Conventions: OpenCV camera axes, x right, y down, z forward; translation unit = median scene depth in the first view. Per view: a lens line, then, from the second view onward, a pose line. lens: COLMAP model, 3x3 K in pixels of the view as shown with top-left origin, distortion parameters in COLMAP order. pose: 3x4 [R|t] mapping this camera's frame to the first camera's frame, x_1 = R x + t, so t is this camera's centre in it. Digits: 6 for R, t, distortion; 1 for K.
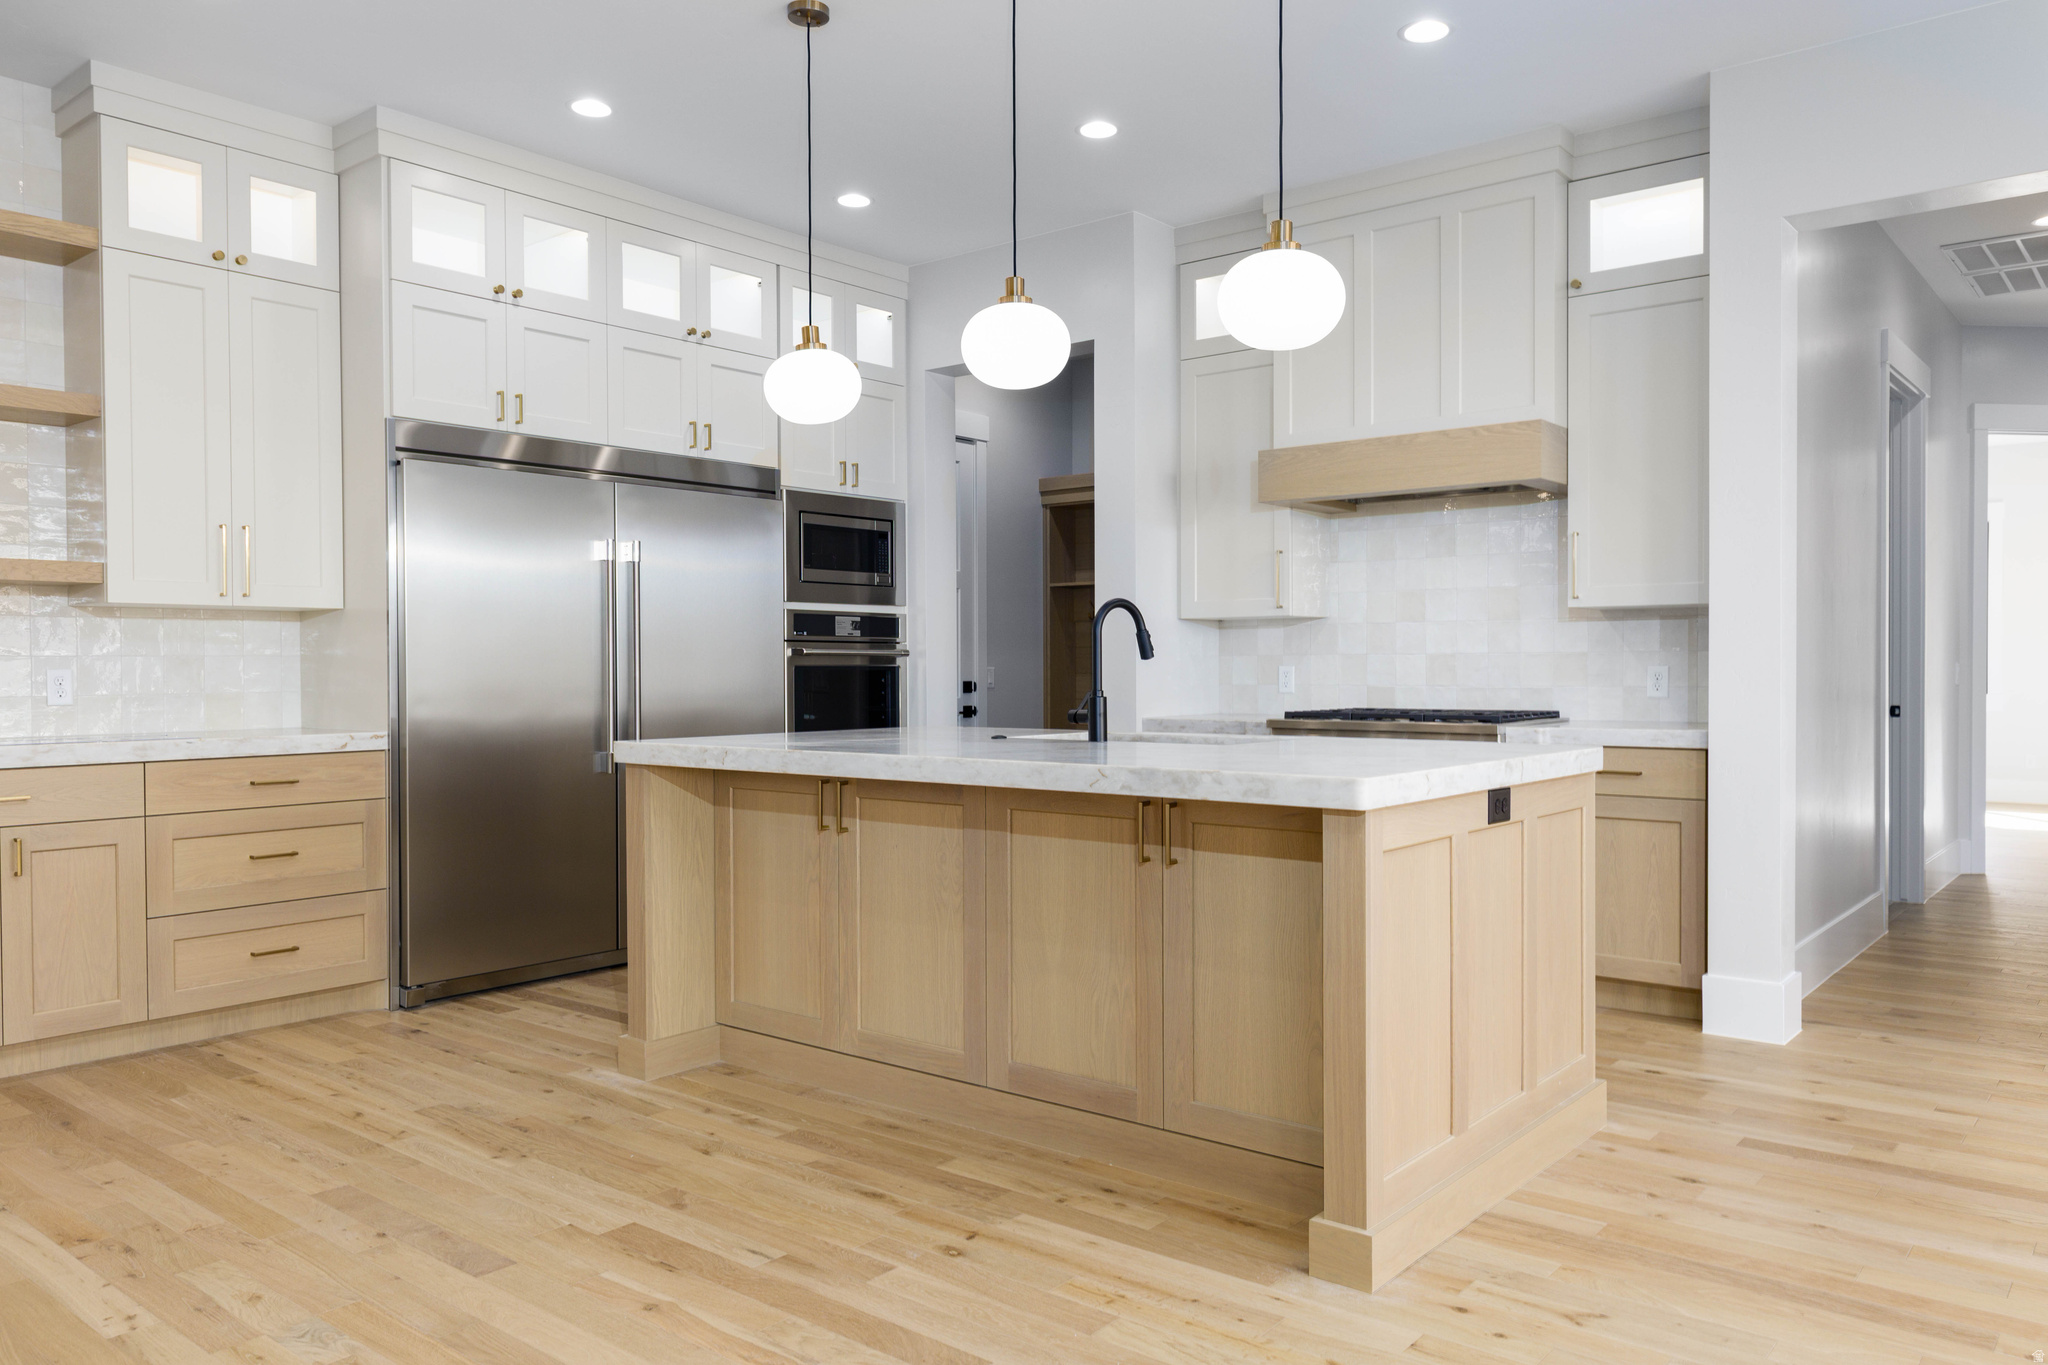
lens RADIAL K [[1451.8, 0, 1025.1], [0, 1451.8, 680.0], [0, 0, 1]] dist [0.005040, -0.003594]
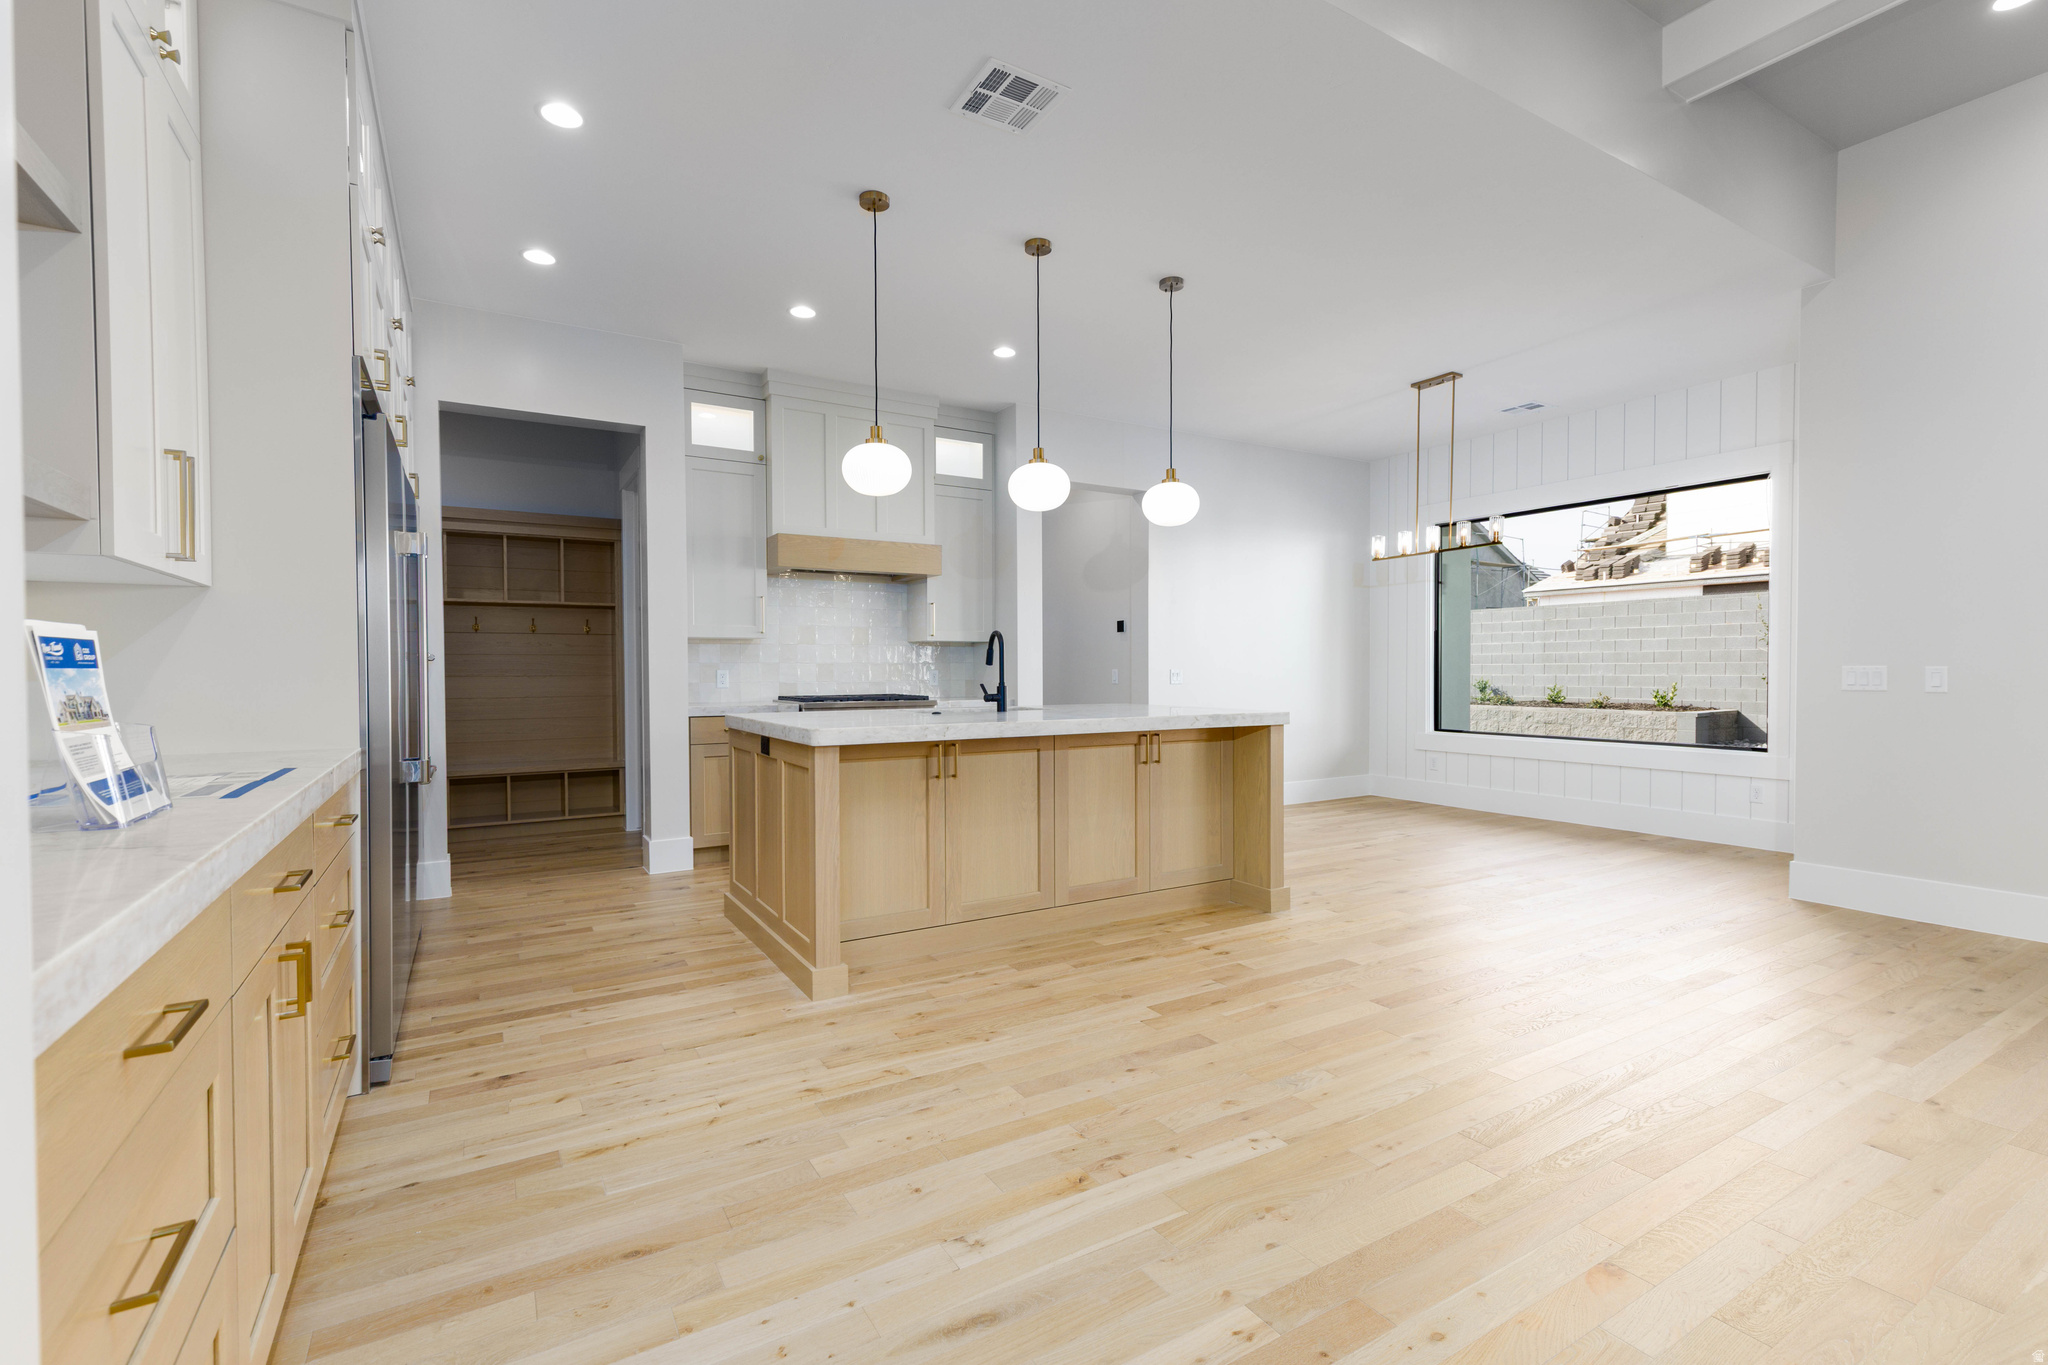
lens RADIAL K [[917.4, 0, 1025.9], [0, 917.4, 684.8], [0, 0, 1]] dist [0.005622, -0.001670]
pose [[0.331346, -0.011111, 0.943444, -1.128177], [0.008857, 0.999923, 0.008665, 0.001032], [-0.943468, 0.005485, 0.331419, 0.689730]]
